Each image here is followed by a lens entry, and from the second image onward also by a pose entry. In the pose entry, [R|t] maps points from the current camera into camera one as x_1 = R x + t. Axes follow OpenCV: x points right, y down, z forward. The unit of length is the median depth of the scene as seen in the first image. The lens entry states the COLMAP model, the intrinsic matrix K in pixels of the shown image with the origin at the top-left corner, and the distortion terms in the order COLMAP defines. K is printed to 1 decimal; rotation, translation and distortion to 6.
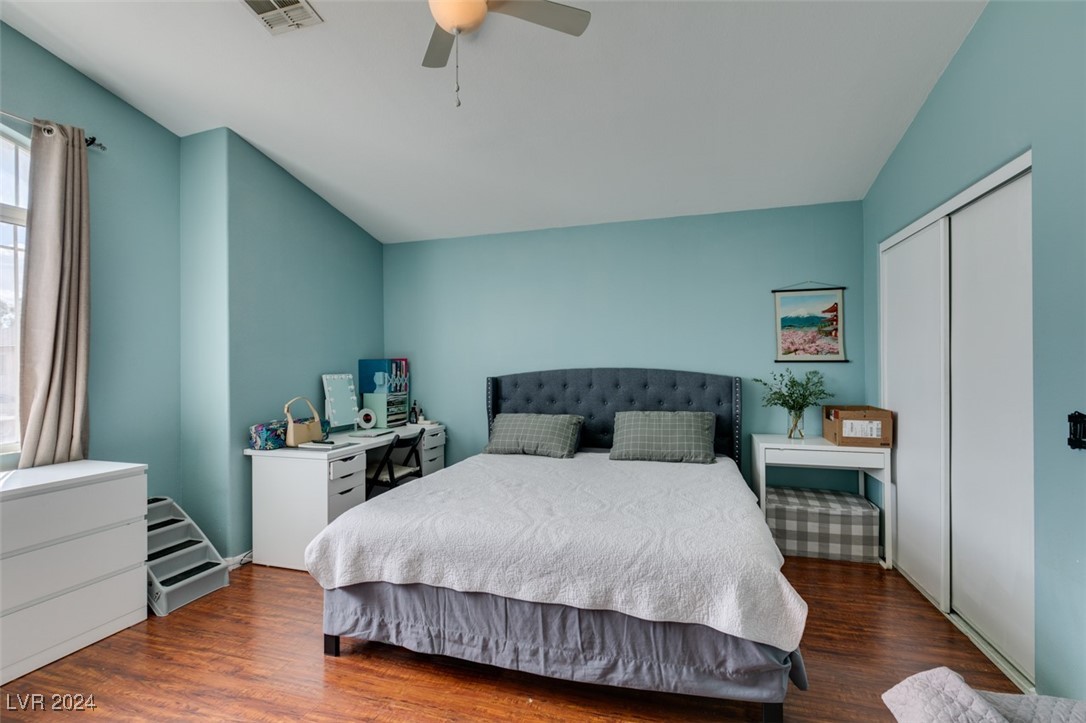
lens RADIAL K [[487.5, 0, 539.0], [0, 487.5, 362.6], [0, 0, 1]] dist [0.001276, -0.000032]
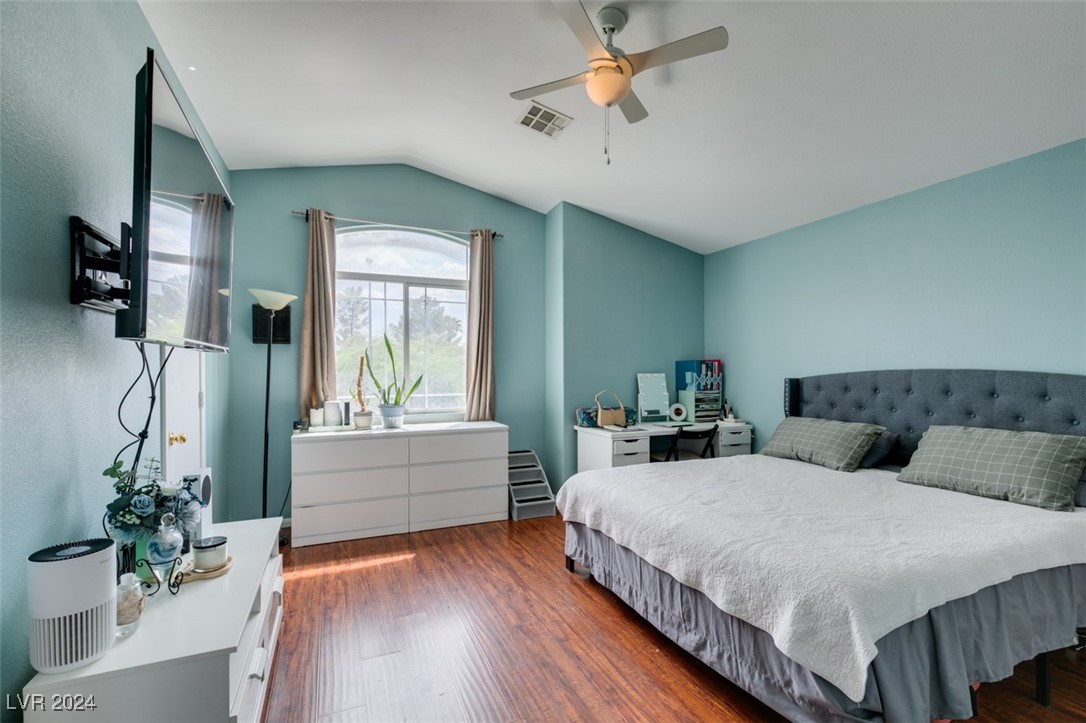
lens RADIAL K [[484.1, 0, 542.6], [0, 484.1, 367.2], [0, 0, 1]] dist [0.002861, 0.000112]
pose [[0.651584, 0.001619, -0.758574, 0.480072], [0.004621, 0.999971, 0.006104, 0.000165], [0.758562, -0.007482, 0.651558, 0.022658]]
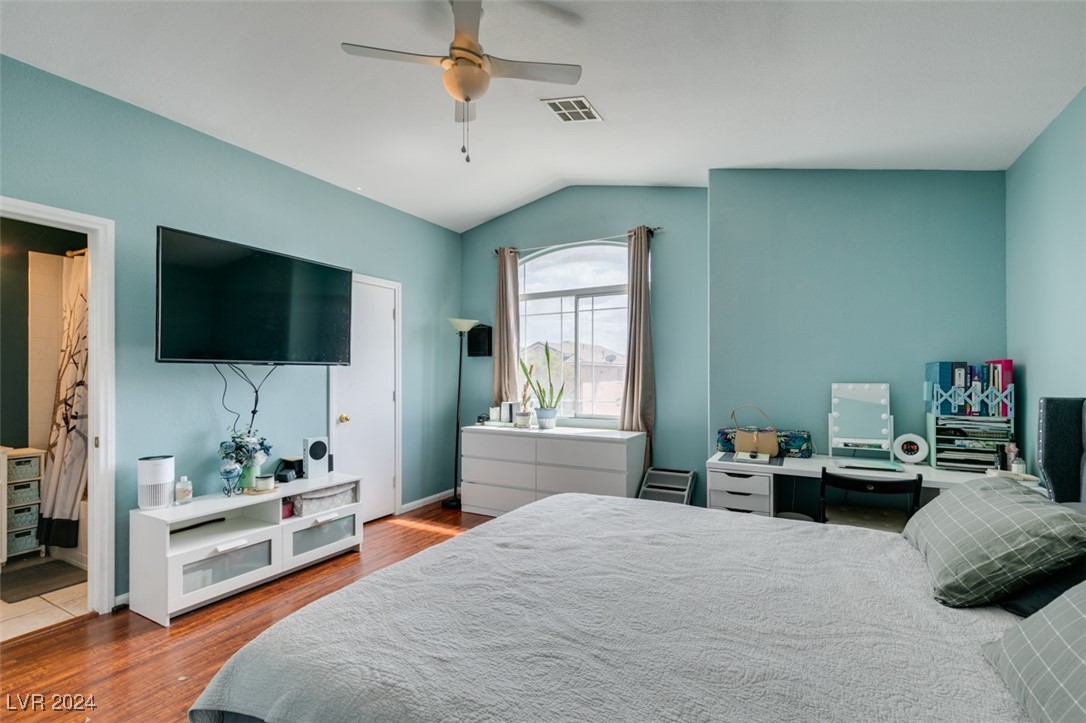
lens RADIAL K [[486.9, 0, 542.5], [0, 486.9, 366.0], [0, 0, 1]] dist [0.002190, 0.000048]
pose [[-0.204642, -0.014385, -0.978731, 0.686200], [0.009091, 0.999821, -0.016596, 0.006570], [0.978795, -0.012294, -0.204474, 0.991099]]
